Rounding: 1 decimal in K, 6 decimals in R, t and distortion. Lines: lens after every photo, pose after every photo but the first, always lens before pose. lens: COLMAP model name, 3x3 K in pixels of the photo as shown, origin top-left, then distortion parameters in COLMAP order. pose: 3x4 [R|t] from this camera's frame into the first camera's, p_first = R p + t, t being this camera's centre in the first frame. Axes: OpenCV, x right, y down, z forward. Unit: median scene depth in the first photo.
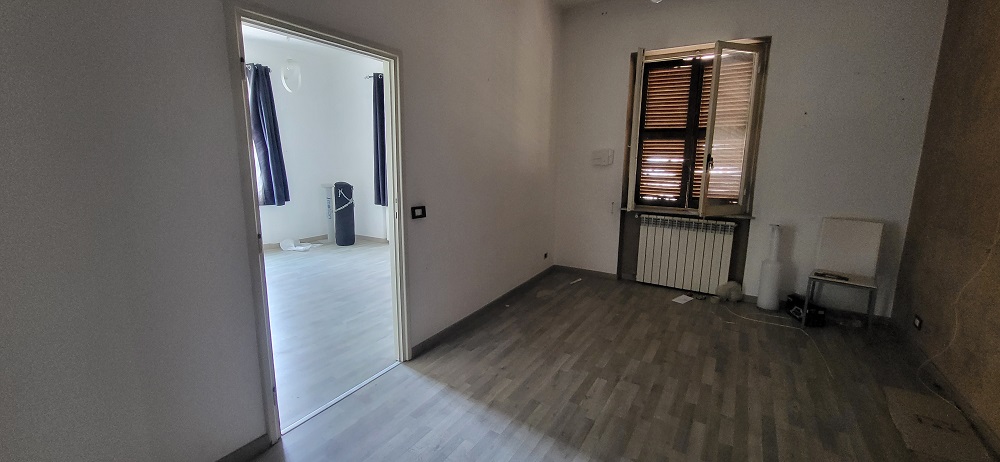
lens RADIAL K [[401.7, 0, 491.2], [0, 401.7, 226.9], [0, 0, 1]] dist [-0.002327, 0.000225]
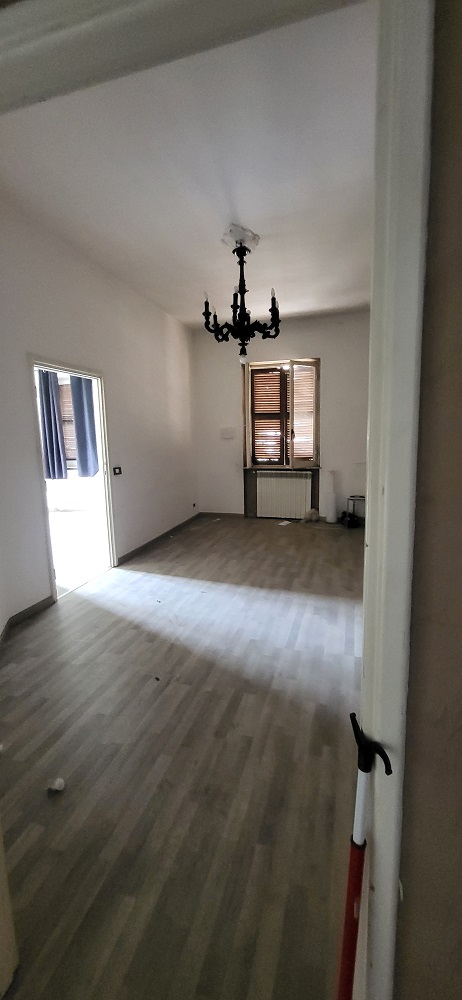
lens RADIAL K [[401.7, 0, 228.2], [0, 401.7, 502.2], [0, 0, 1]] dist [-0.002327, 0.000225]
pose [[0.967688, -0.069769, 0.242305, -0.099713], [0.069931, 0.997520, 0.007944, 0.070198], [-0.242258, 0.009258, 0.970168, -0.438436]]
